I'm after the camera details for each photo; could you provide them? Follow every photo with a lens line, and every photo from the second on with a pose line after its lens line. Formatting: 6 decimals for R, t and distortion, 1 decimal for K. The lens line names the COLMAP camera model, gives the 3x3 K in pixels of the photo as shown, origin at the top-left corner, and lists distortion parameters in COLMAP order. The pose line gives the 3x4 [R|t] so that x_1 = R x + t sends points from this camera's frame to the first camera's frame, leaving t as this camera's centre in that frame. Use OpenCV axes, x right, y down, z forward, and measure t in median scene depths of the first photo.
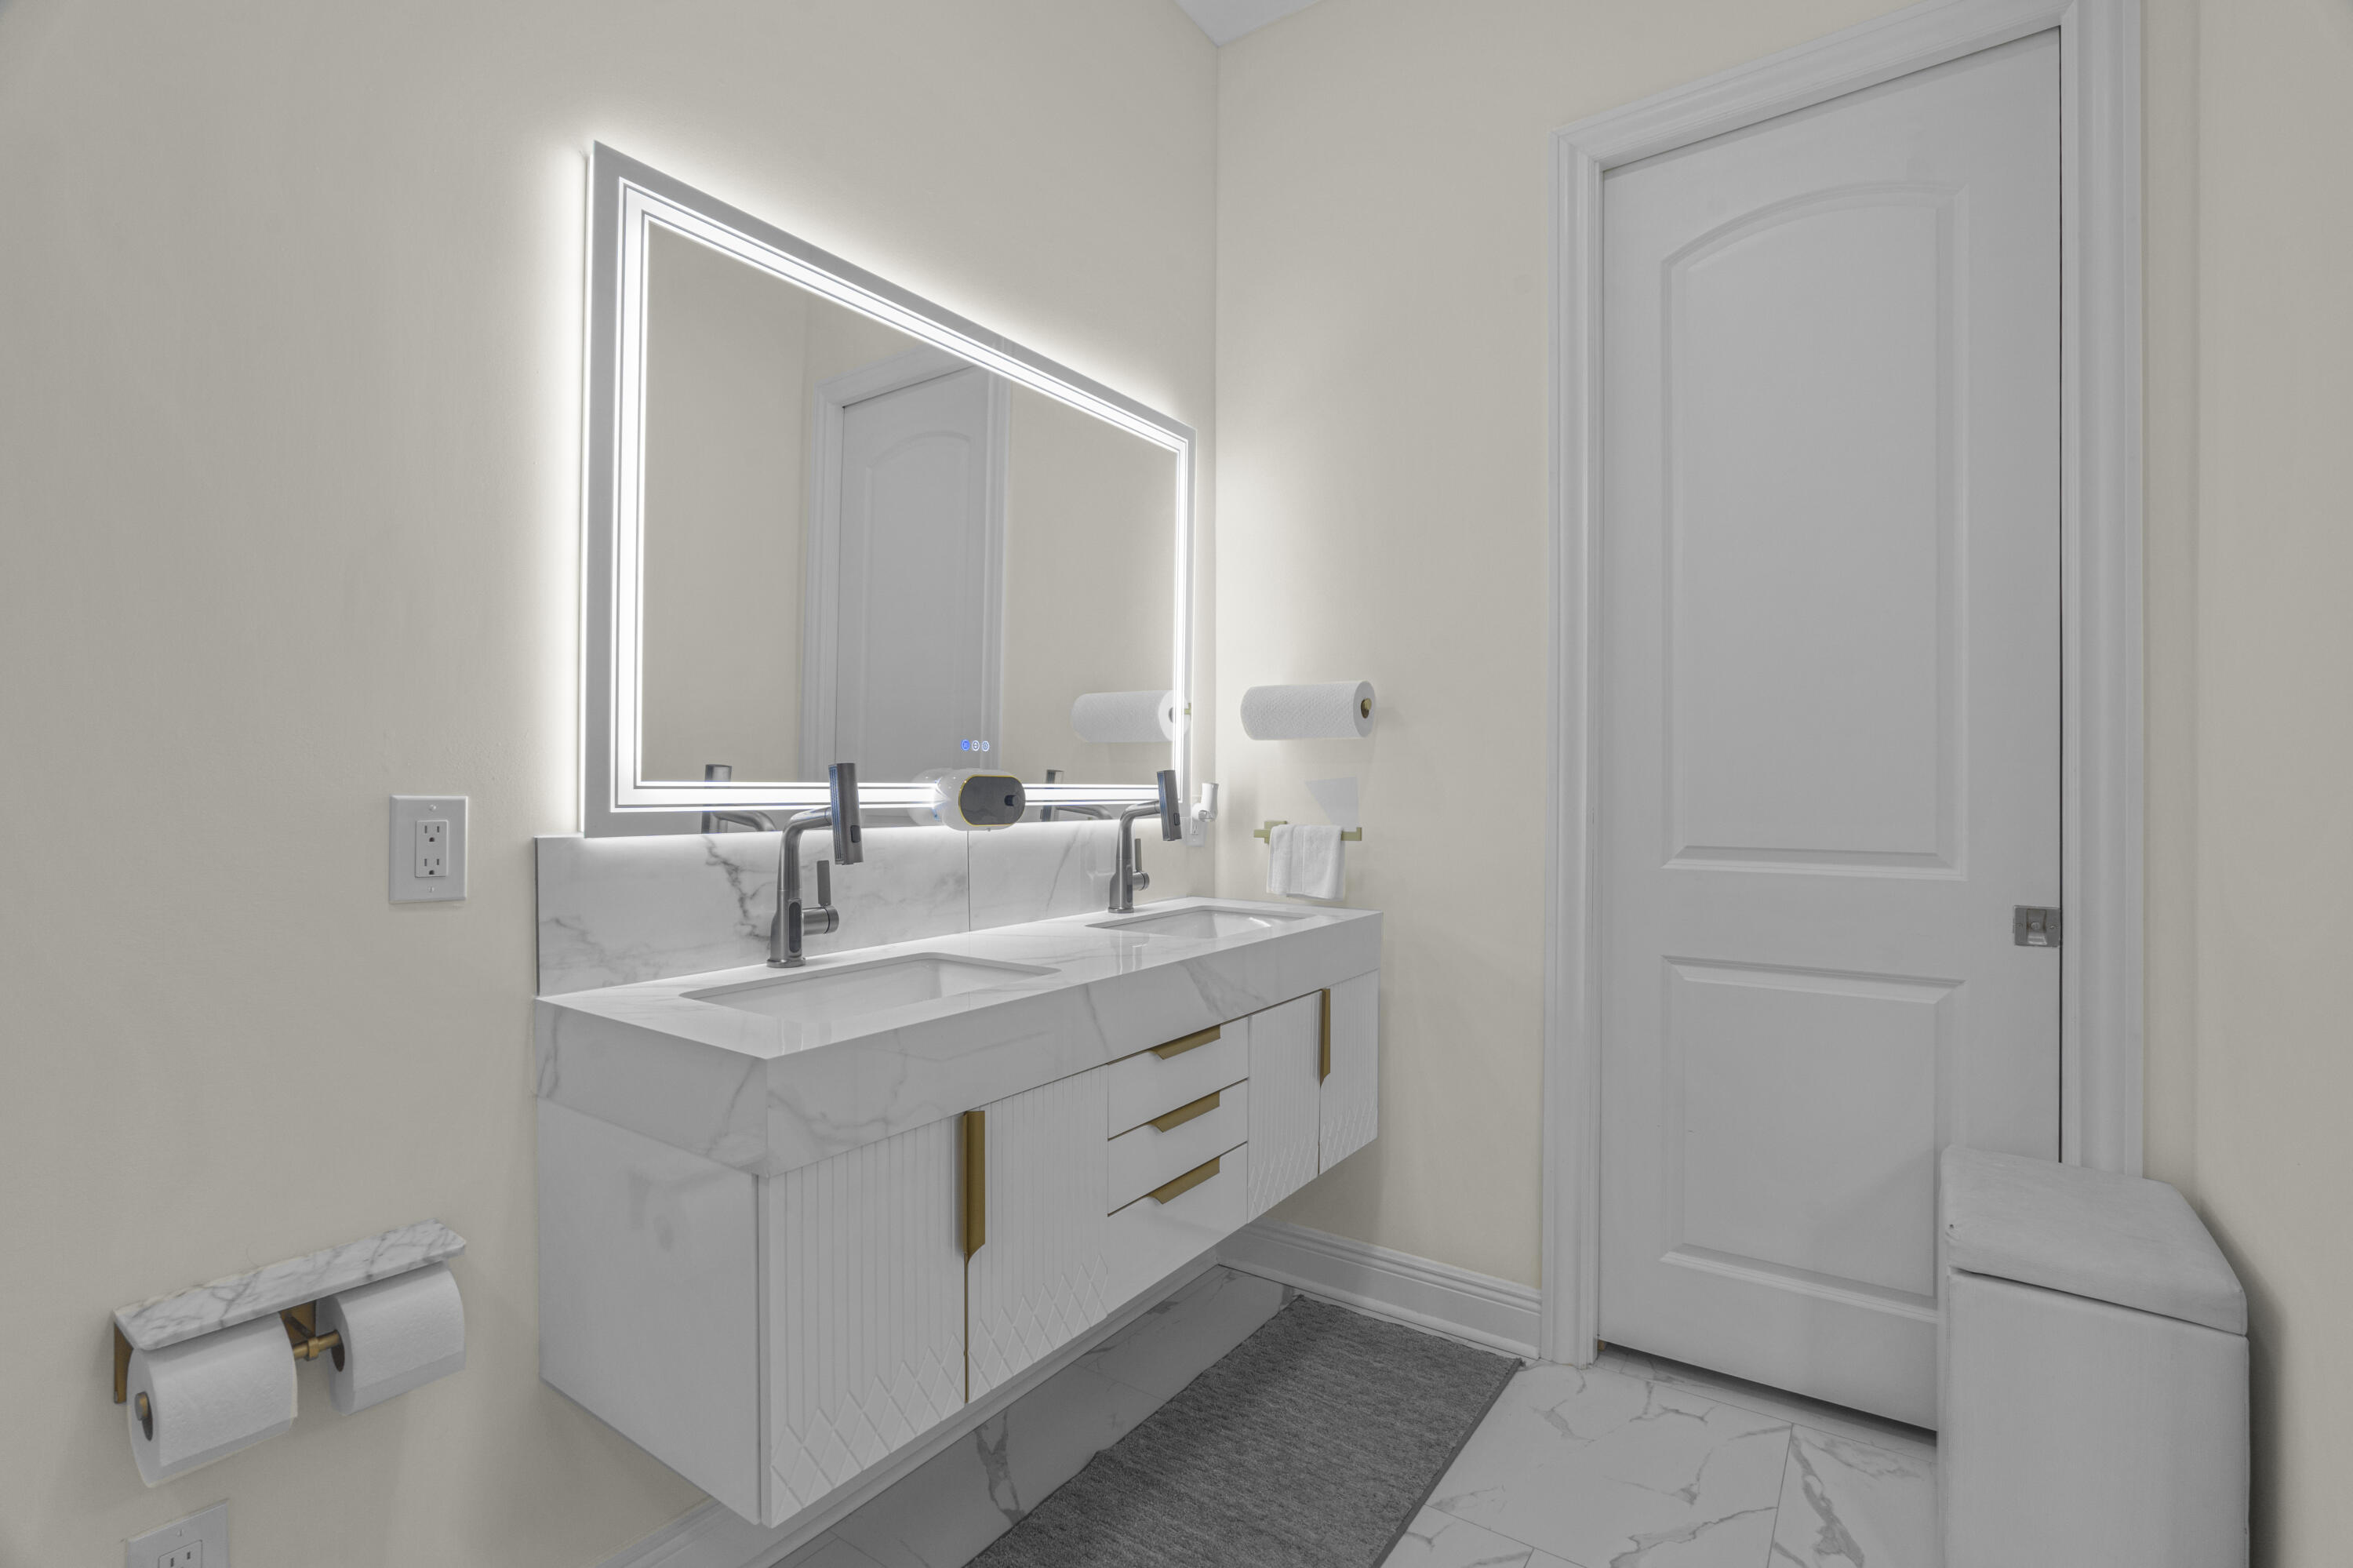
lens RADIAL K [[1062.5, 0, 1176.5], [0, 1062.5, 784.0], [0, 0, 1]] dist [-0.011500, 0.000263]
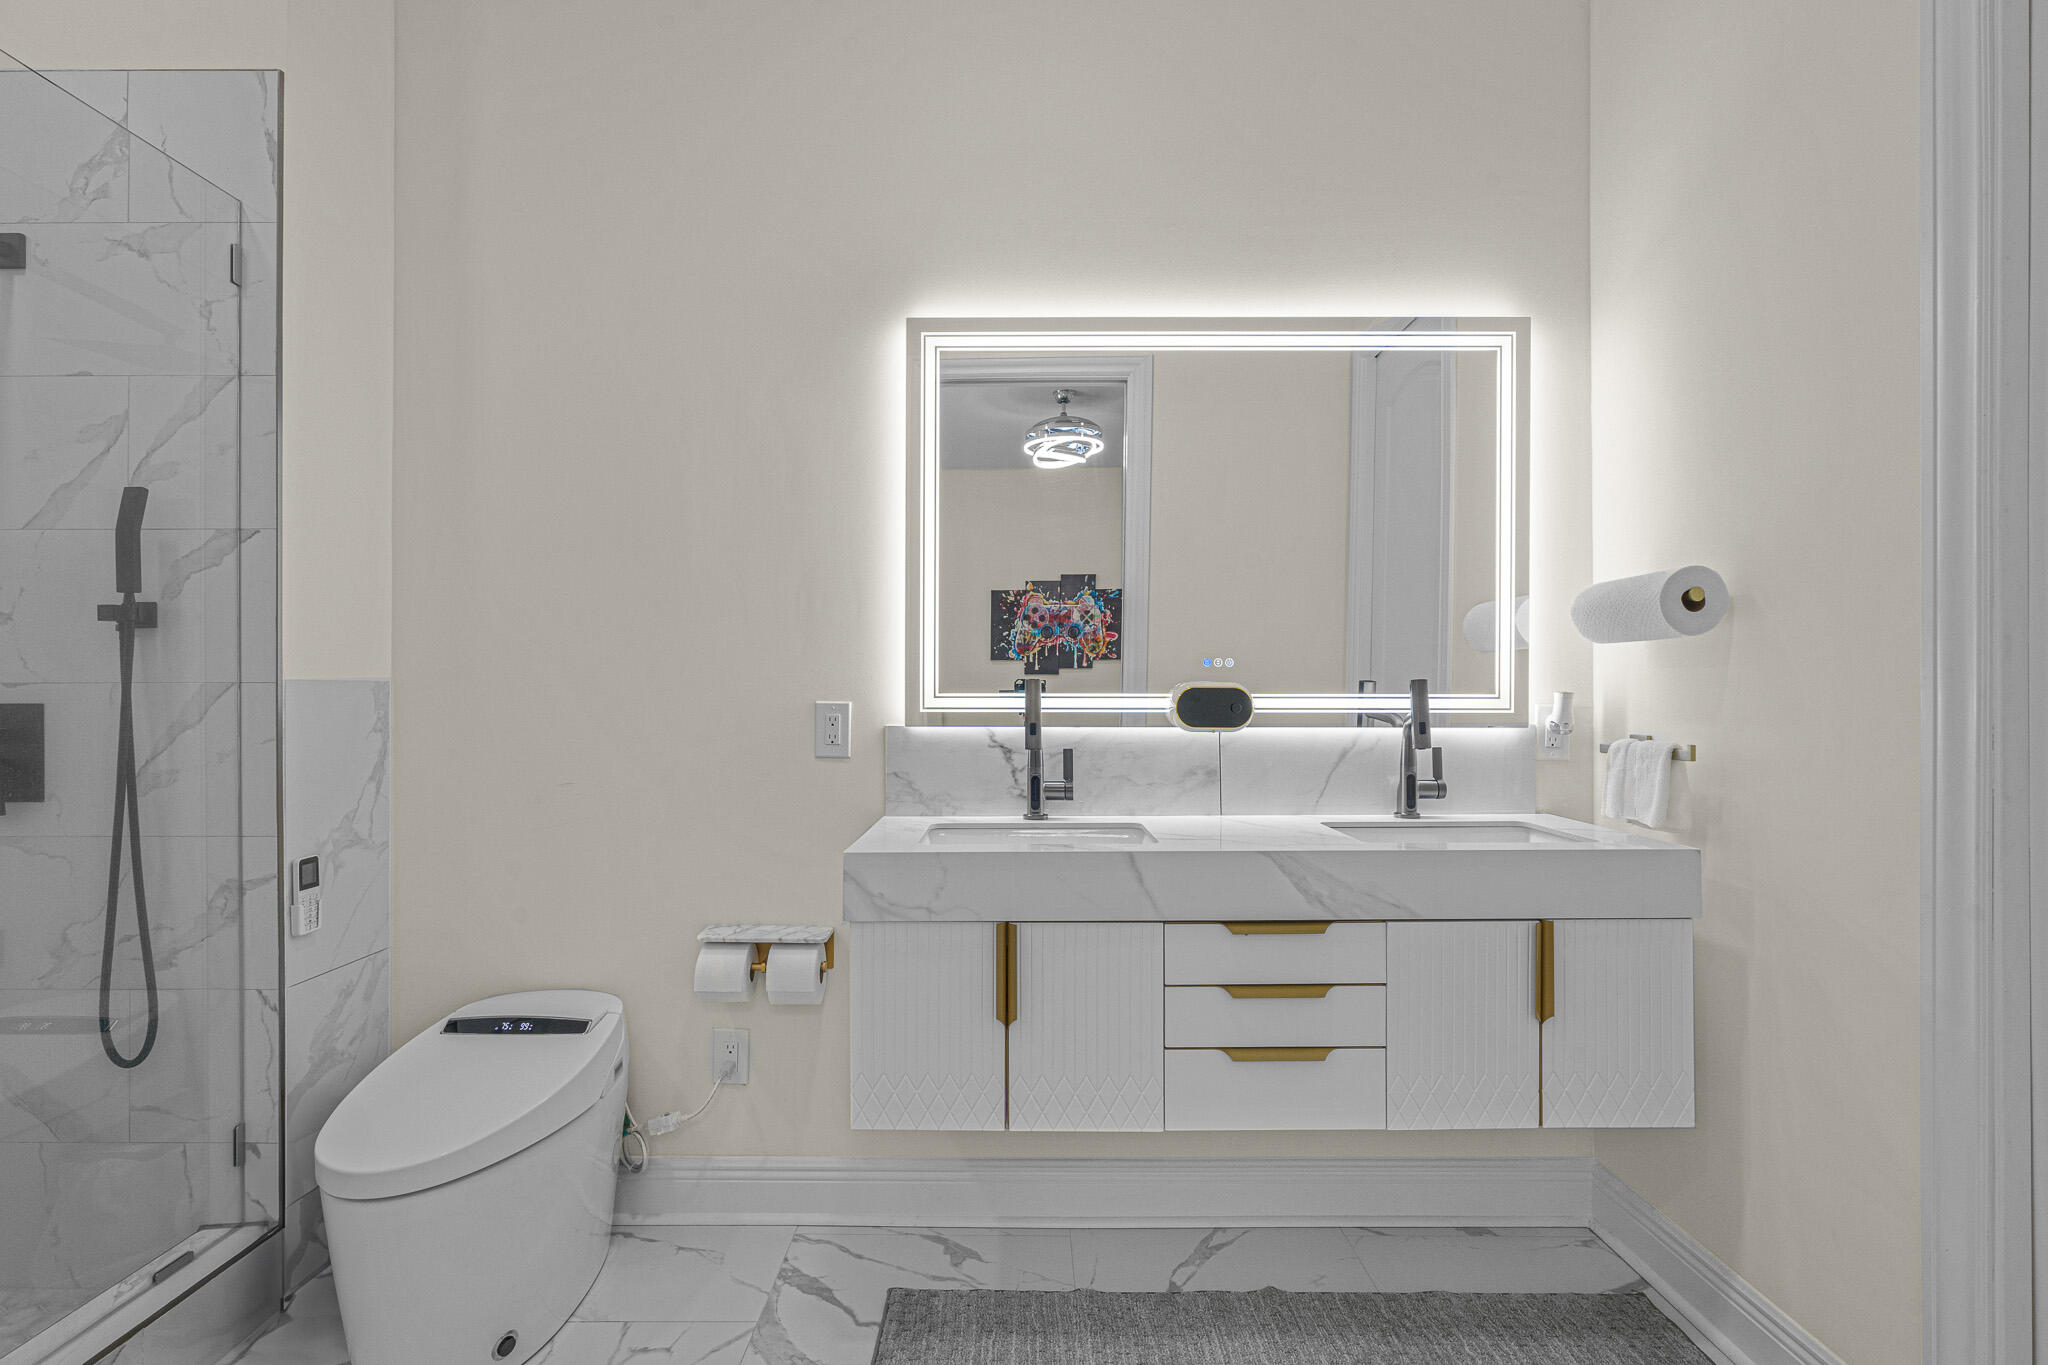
lens RADIAL K [[971.3, 0, 1024.0], [0, 971.3, 682.5], [0, 0, 1]] dist [0.001033, 0.000384]
pose [[0.578105, -0.015086, -0.815823, 0.664424], [0.003351, 0.999865, -0.016114, 0.004262], [0.815955, 0.006582, 0.578077, 0.194759]]
